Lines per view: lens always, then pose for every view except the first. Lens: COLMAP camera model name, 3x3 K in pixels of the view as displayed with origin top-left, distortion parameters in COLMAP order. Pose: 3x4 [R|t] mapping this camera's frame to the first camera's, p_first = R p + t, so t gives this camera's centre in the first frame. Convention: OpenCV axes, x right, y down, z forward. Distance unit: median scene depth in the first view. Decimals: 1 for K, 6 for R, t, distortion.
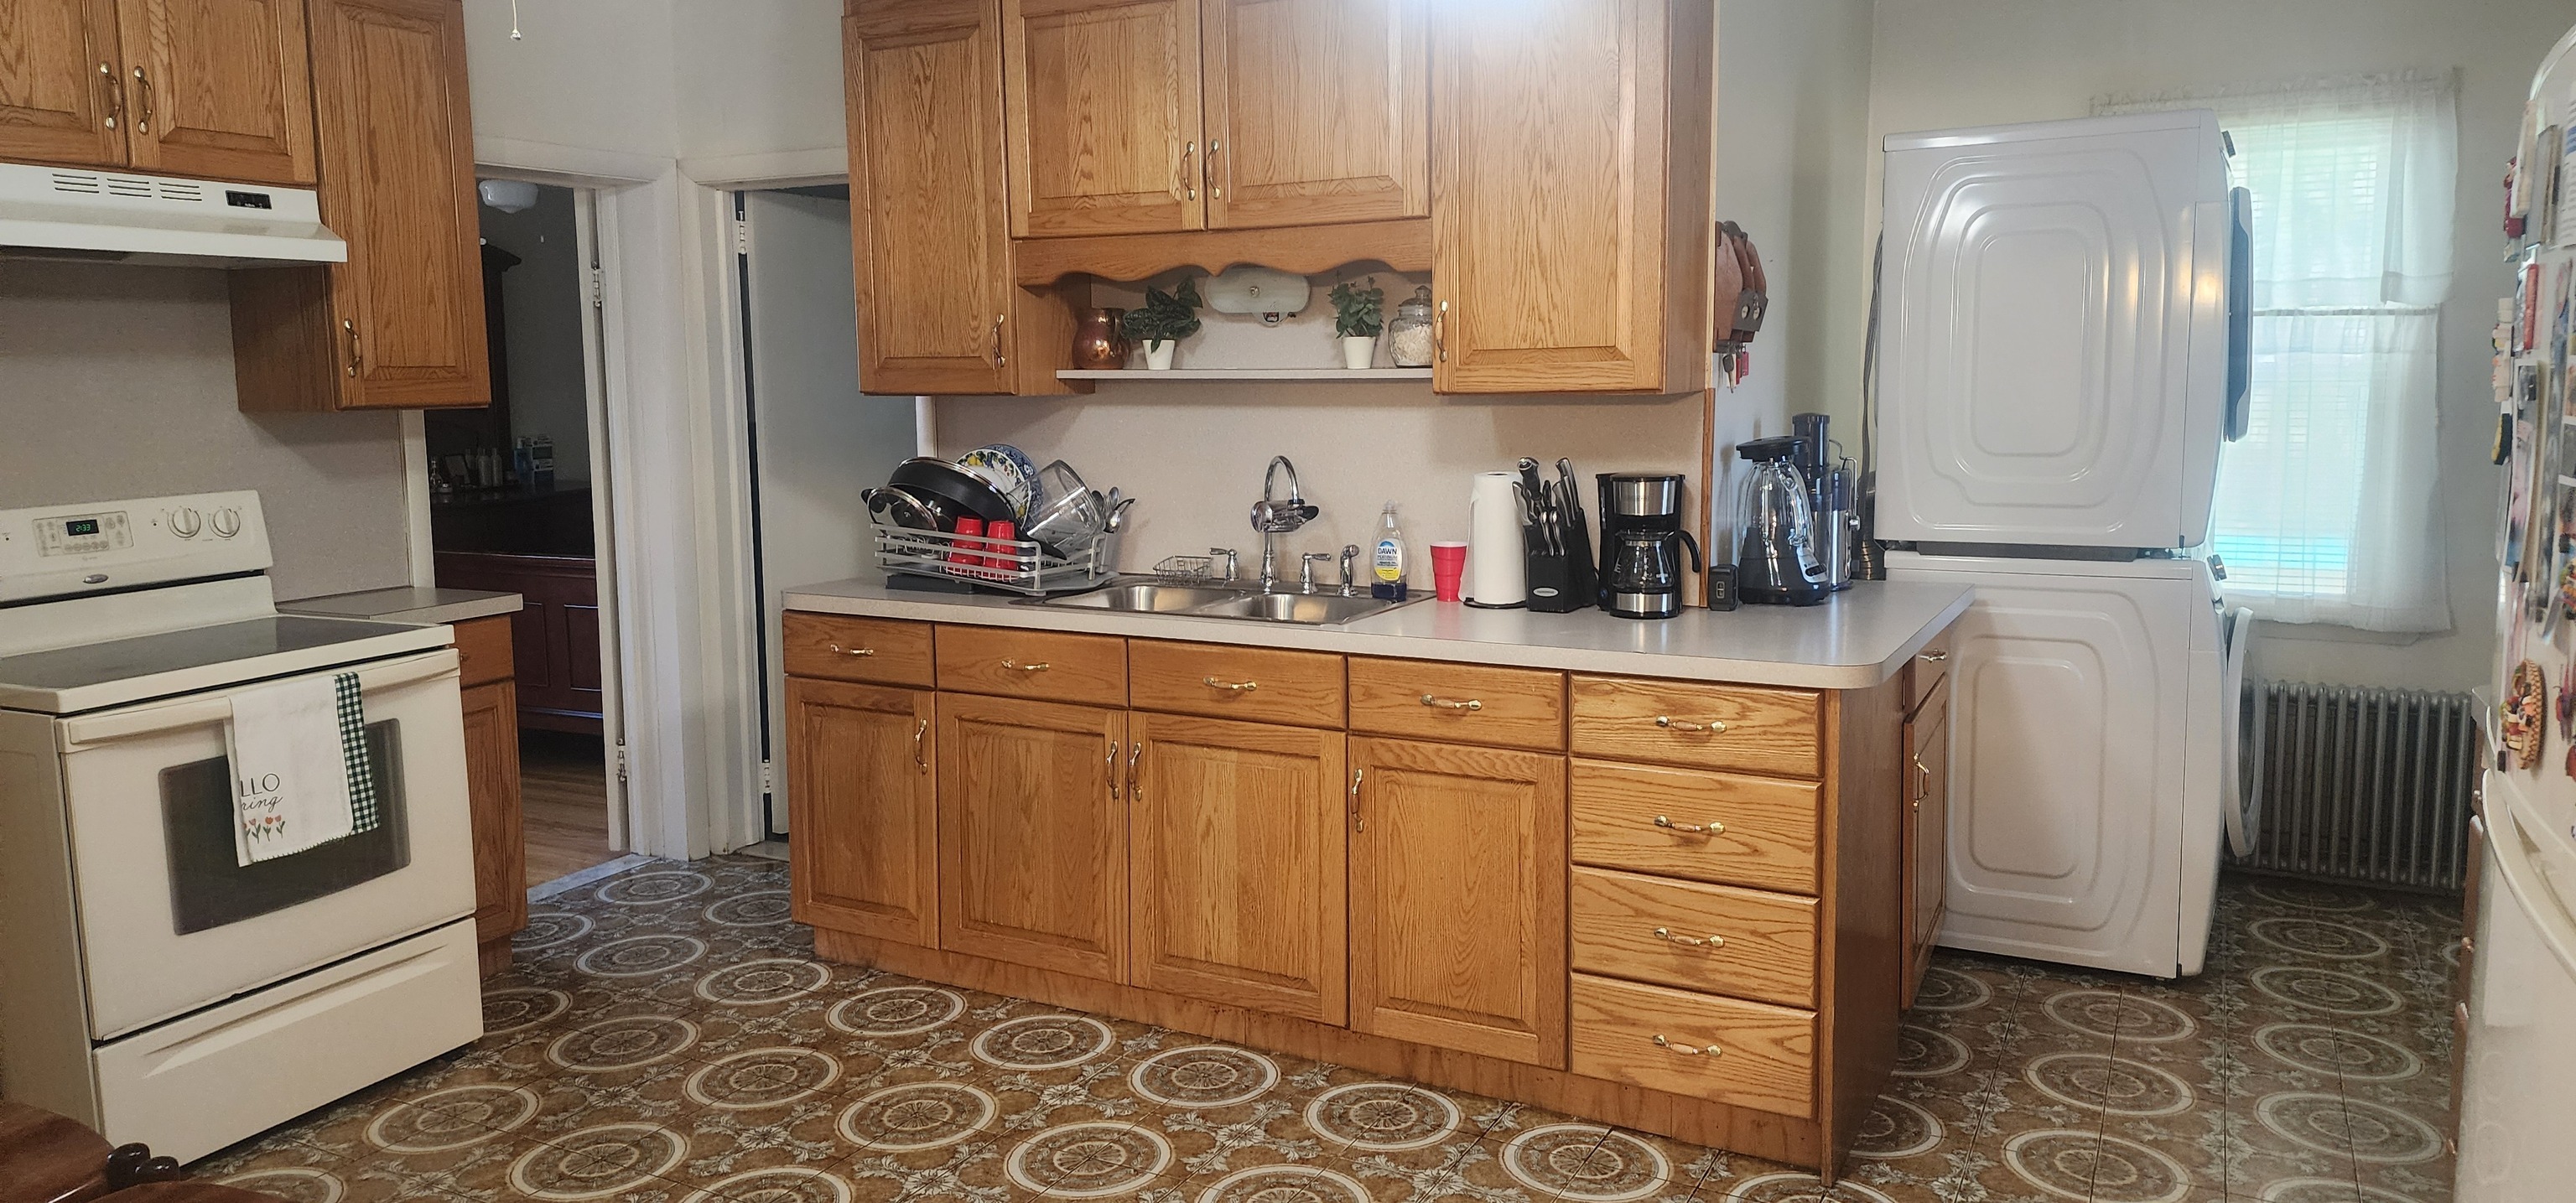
lens RADIAL K [[1695.4, 0, 1345.6], [0, 1695.4, 603.8], [0, 0, 1]] dist [0.003134, 0.000584]
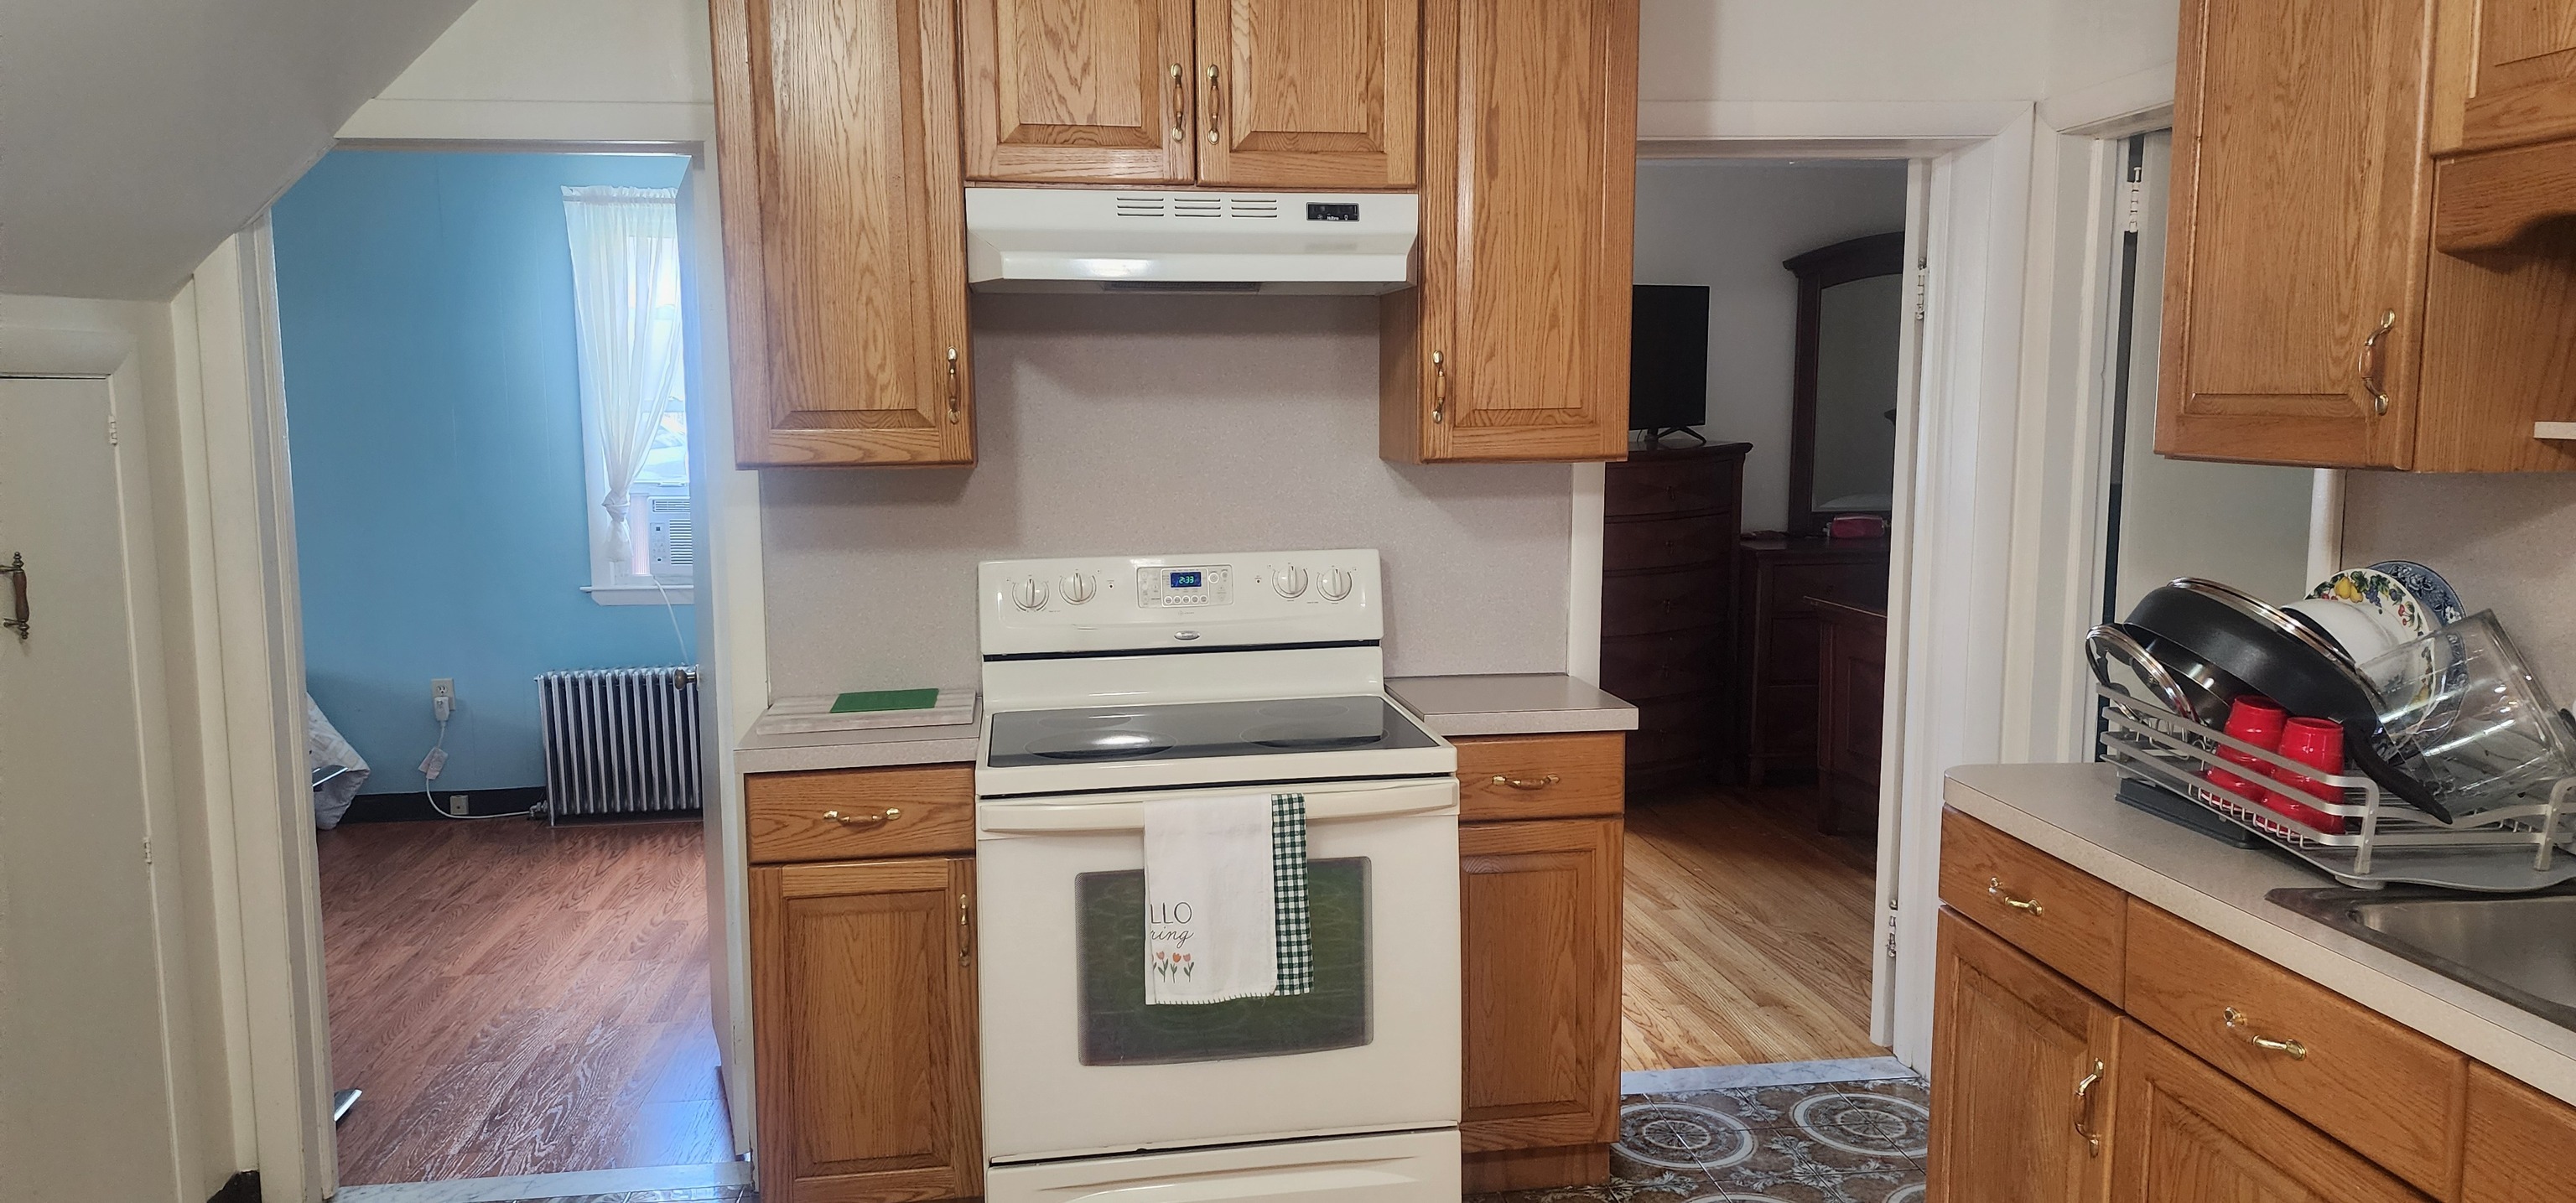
lens RADIAL K [[1753.5, 0, 1242.2], [0, 1753.5, 596.7], [0, 0, 1]] dist [0.162026, -0.138831]
pose [[0.561479, 0.100422, -0.821375, 0.064640], [-0.116421, 0.992323, 0.041738, -0.075523], [0.819260, 0.072191, 0.568860, 0.453279]]
